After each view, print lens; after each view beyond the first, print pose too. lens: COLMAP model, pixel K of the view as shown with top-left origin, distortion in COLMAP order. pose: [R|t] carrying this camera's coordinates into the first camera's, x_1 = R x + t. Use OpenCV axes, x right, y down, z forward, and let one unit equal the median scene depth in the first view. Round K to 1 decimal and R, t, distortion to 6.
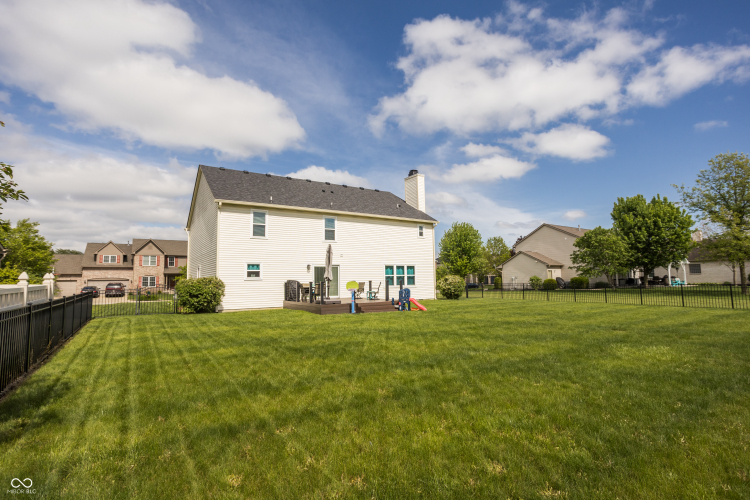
lens RADIAL K [[385.9, 0, 373.7], [0, 385.9, 268.2], [0, 0, 1]] dist [-0.029027, 0.008083]
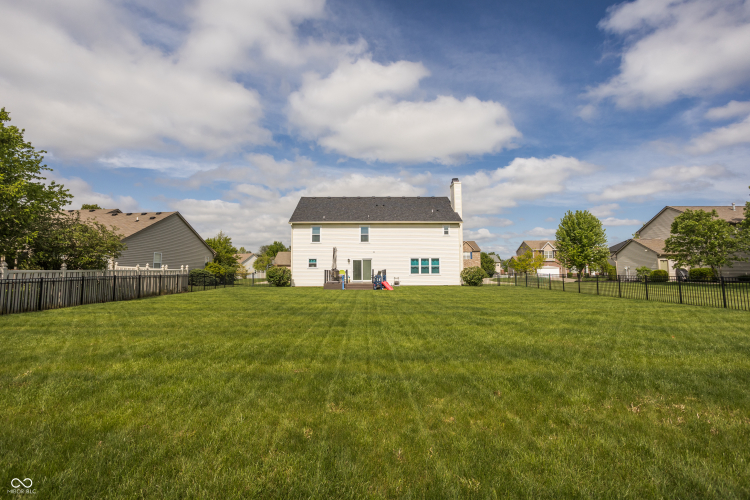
lens RADIAL K [[351.5, 0, 375.4], [0, 351.5, 231.4], [0, 0, 1]] dist [-0.030219, 0.000250]
pose [[0.822889, -0.051708, -0.565845, 0.383451], [0.009117, 0.996924, -0.077843, -0.004278], [0.568130, 0.058898, 0.820829, -0.042011]]
